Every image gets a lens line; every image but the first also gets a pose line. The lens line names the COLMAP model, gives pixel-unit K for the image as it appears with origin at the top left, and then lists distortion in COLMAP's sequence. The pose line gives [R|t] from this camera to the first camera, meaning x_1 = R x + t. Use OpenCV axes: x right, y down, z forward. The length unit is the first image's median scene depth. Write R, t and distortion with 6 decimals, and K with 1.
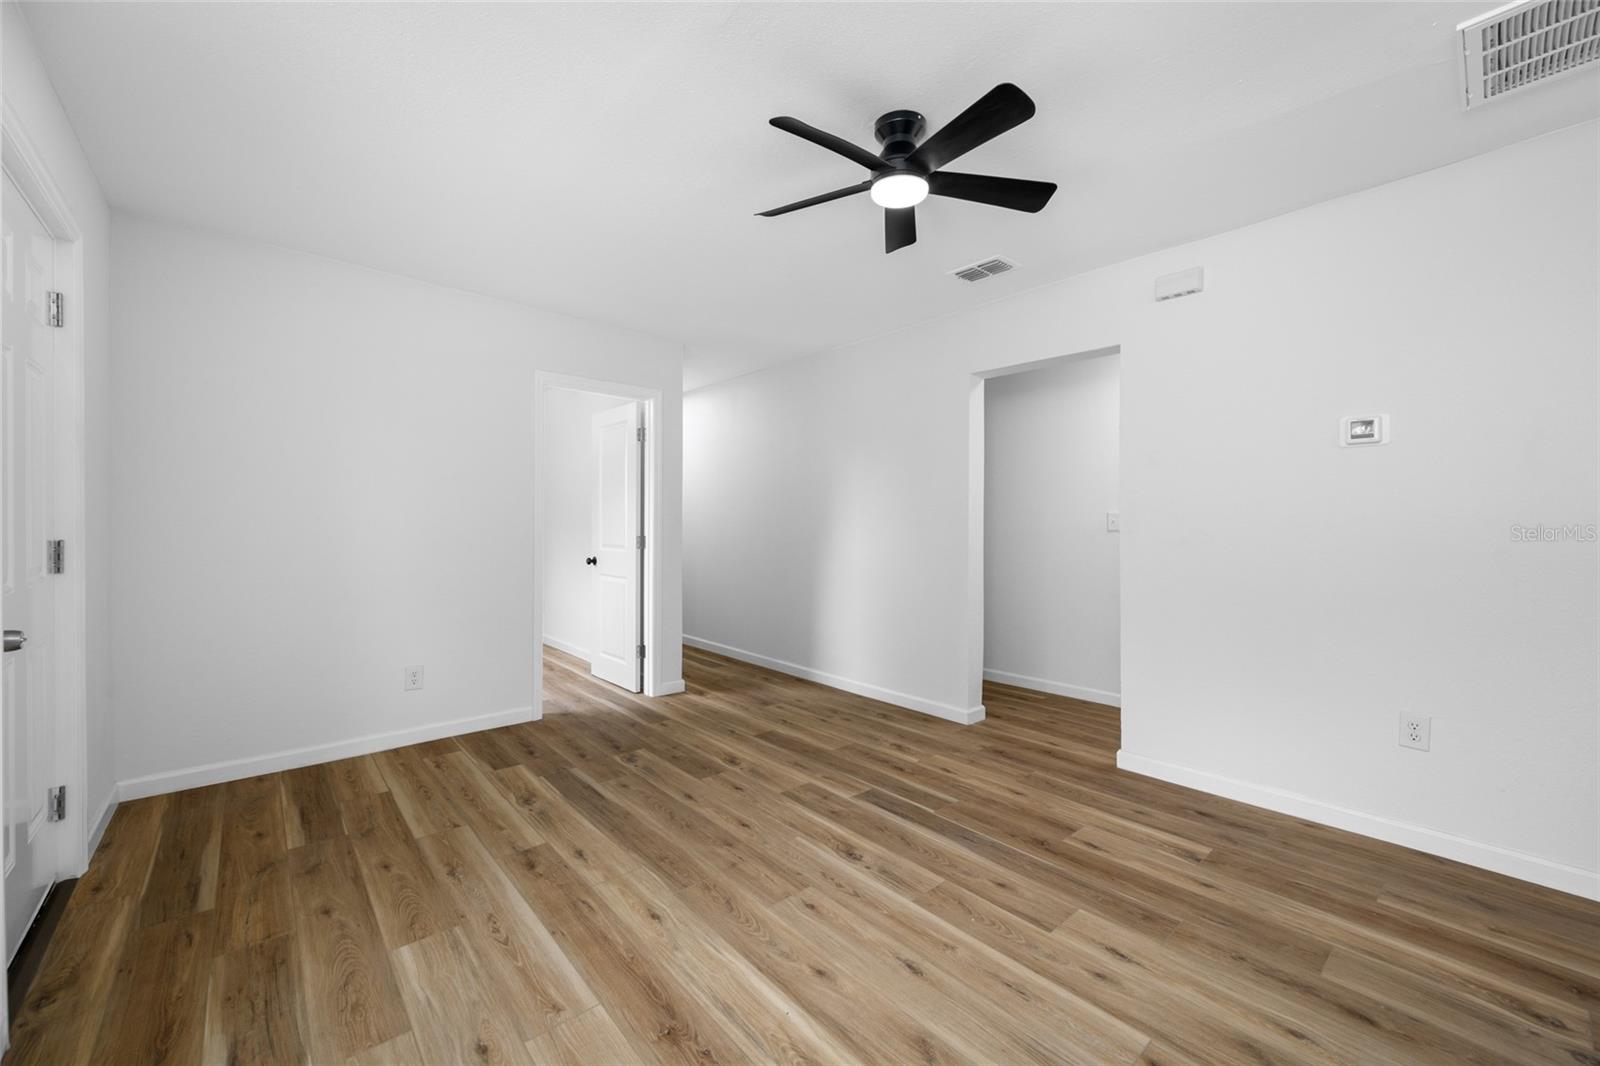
lens RADIAL K [[633.0, 0, 802.8], [0, 633.0, 526.7], [0, 0, 1]] dist [-0.002553, -0.000331]
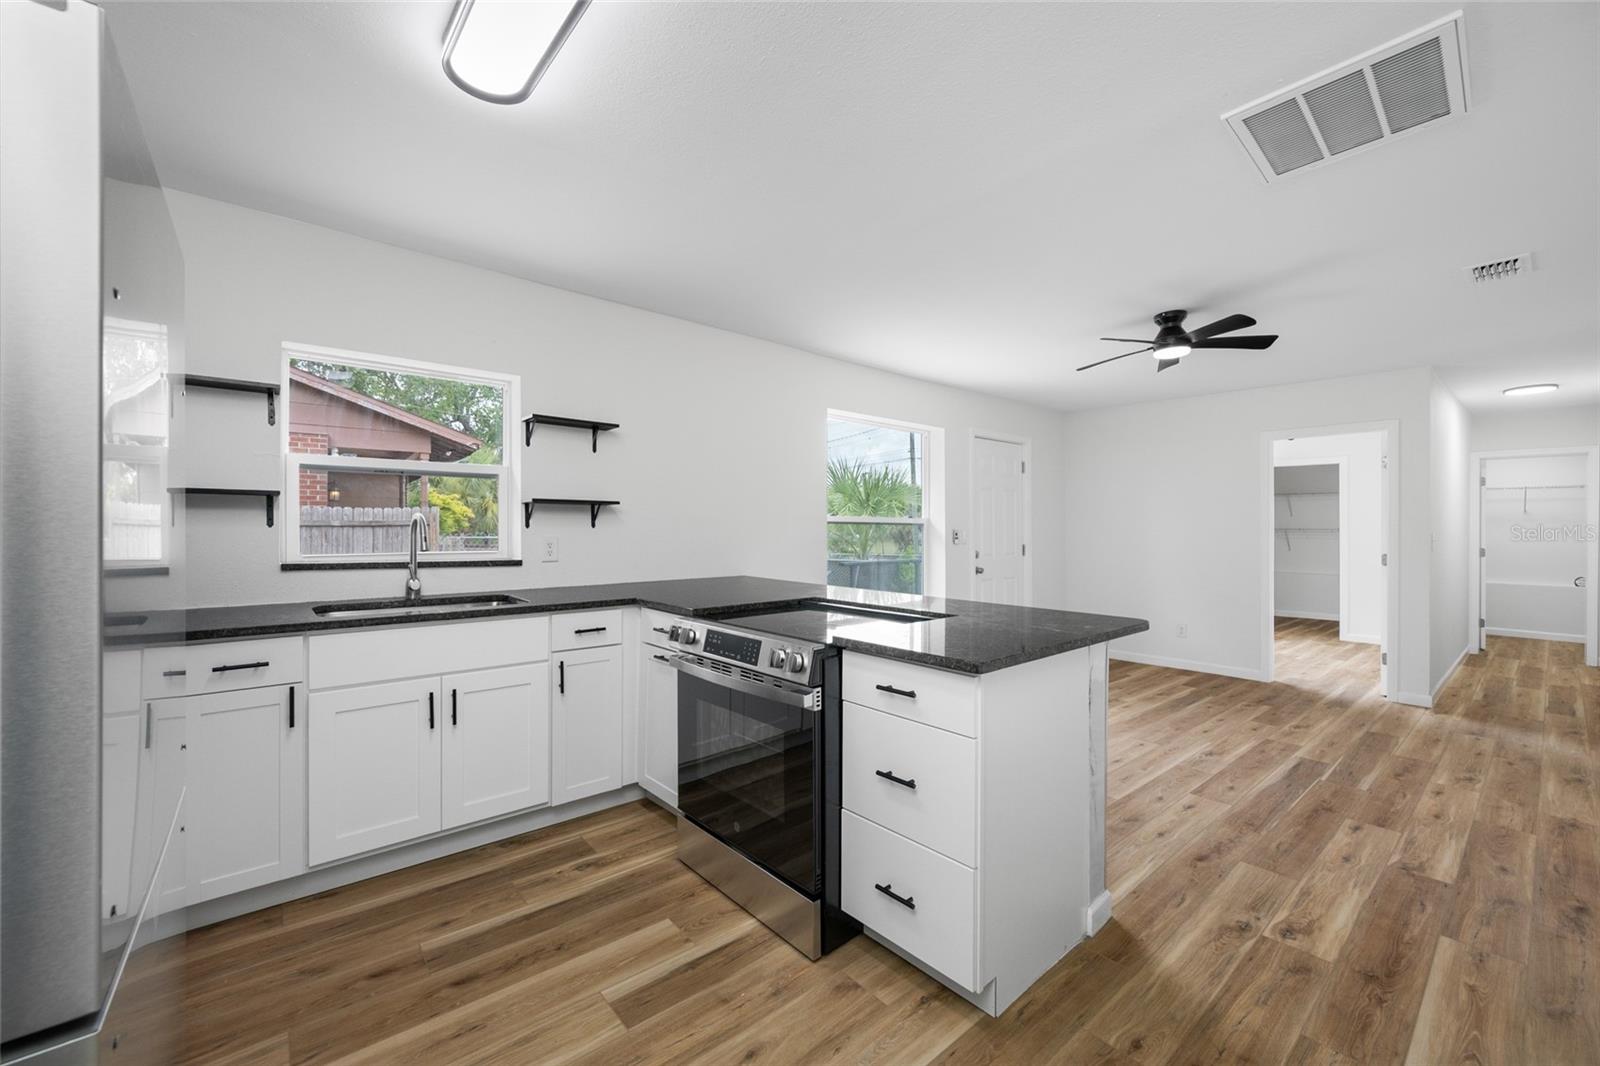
lens RADIAL K [[628.7, 0, 811.2], [0, 628.7, 532.4], [0, 0, 1]] dist [-0.001712, 0.000574]
pose [[-0.010730, -0.002154, -0.999940, 1.620650], [-0.010591, 0.999942, -0.002040, -0.019035], [0.999886, 0.010569, -0.010753, 0.017893]]
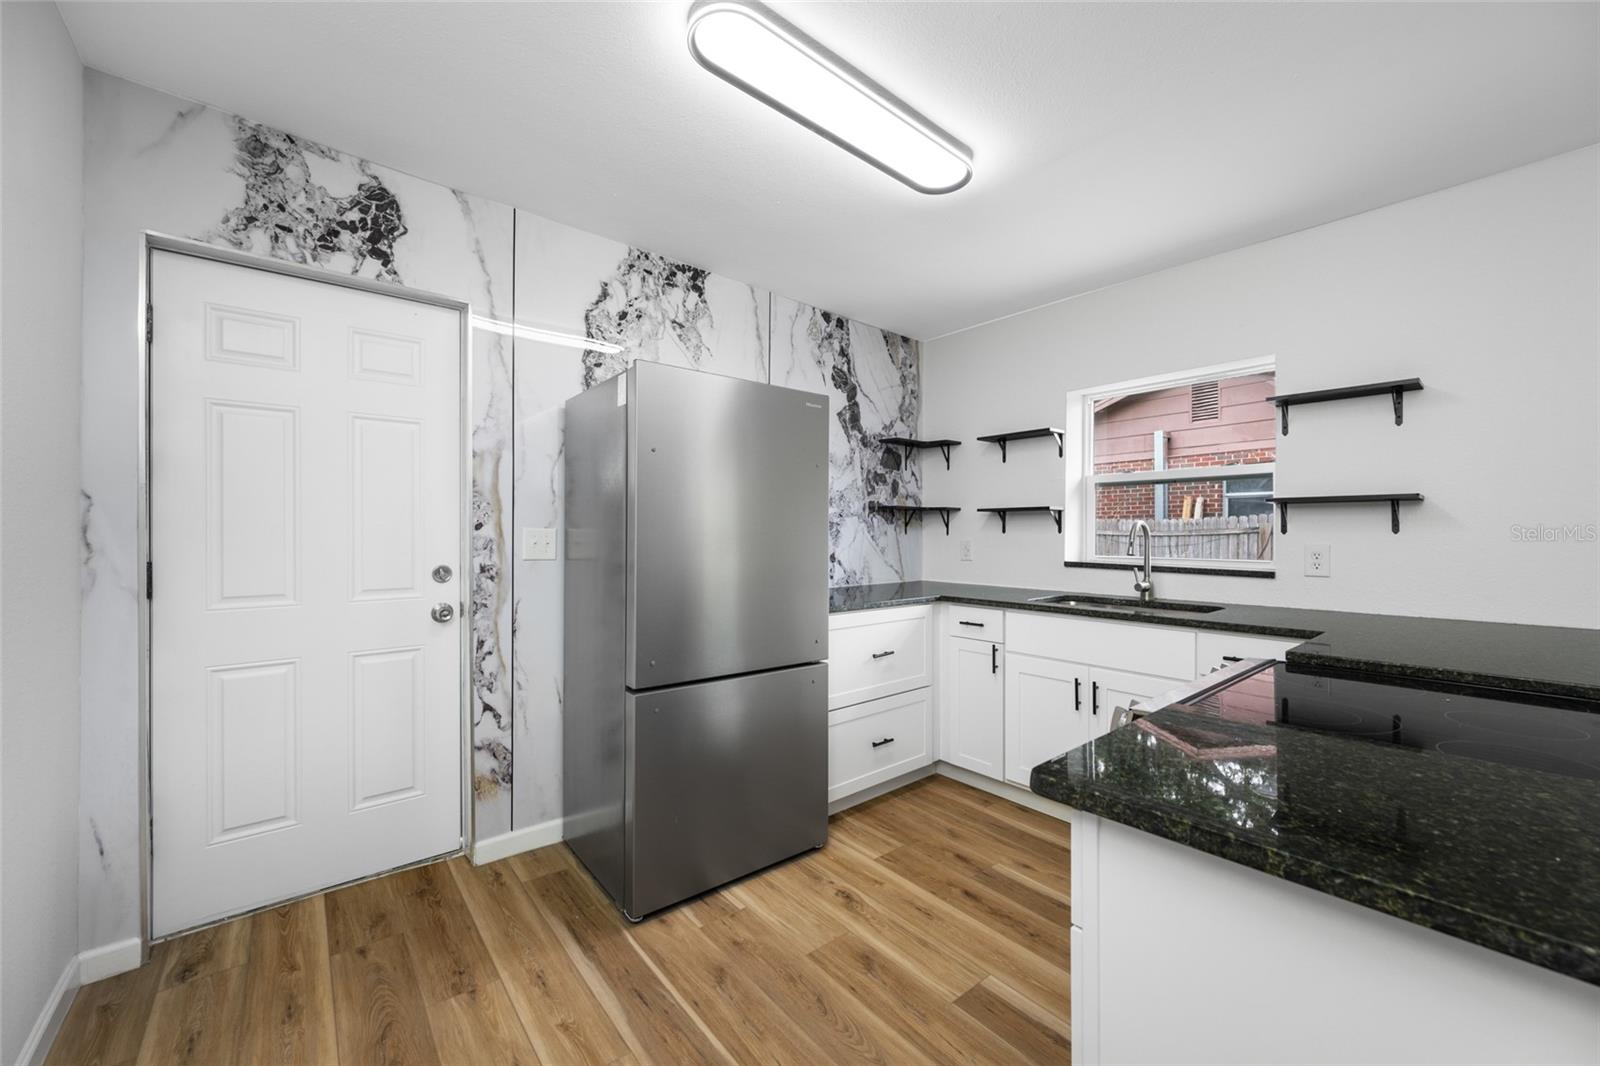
lens RADIAL K [[628.7, 0, 811.2], [0, 628.7, 532.4], [0, 0, 1]] dist [-0.001712, 0.000574]
pose [[-0.999605, -0.010274, 0.026175, 1.091647], [-0.010192, 0.999943, 0.003275, -0.021891], [-0.026207, 0.003007, -0.999652, 0.542133]]
